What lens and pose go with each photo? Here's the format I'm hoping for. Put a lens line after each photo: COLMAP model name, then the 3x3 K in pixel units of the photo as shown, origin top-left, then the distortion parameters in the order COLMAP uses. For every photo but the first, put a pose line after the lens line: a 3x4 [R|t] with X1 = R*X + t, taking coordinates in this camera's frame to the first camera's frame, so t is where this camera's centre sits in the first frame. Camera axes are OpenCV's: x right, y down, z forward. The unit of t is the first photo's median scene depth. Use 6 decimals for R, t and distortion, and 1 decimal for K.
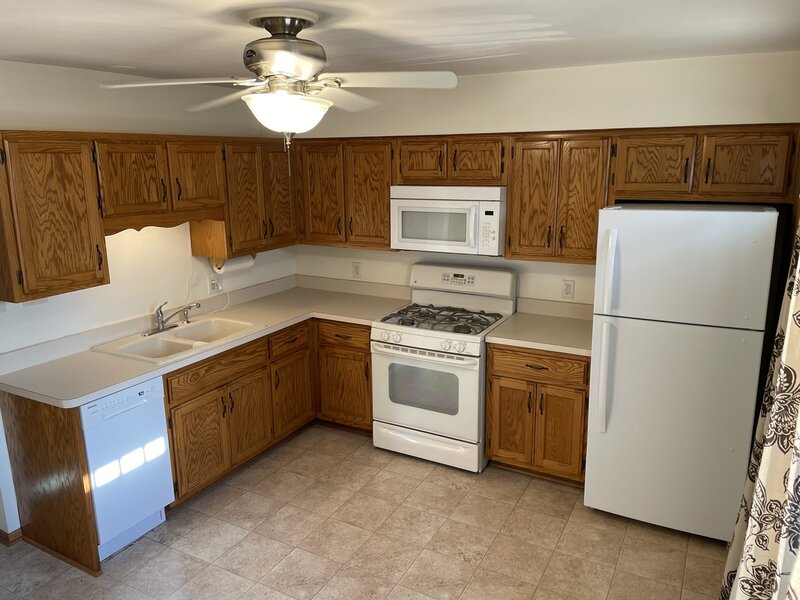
lens RADIAL K [[606.8, 0, 399.7], [0, 606.8, 300.4], [0, 0, 1]] dist [0.003192, -0.000406]
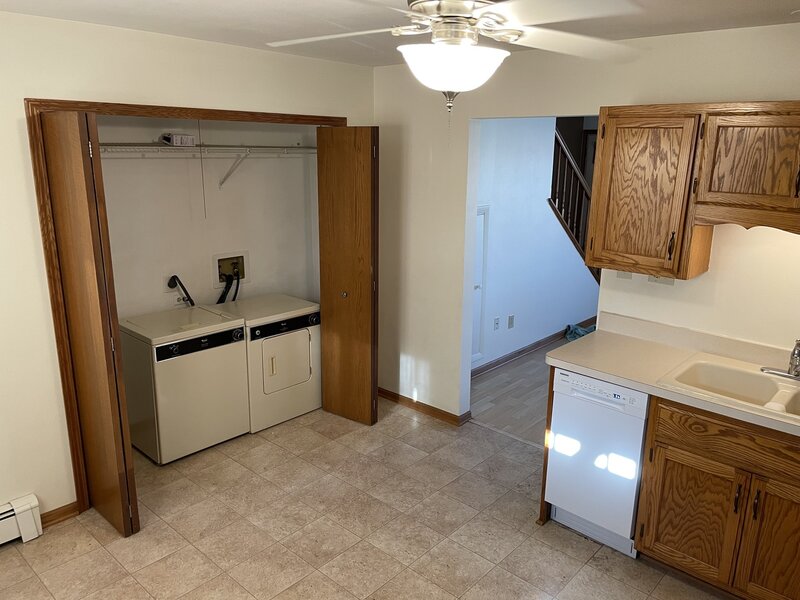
lens RADIAL K [[606.8, 0, 400.1], [0, 606.8, 297.7], [0, 0, 1]] dist [0.003192, -0.000406]
pose [[-0.252278, 0.238130, -0.937896, 0.483877], [-0.237878, 0.924242, 0.298648, -0.181651], [0.937961, 0.298447, -0.176520, 0.851748]]
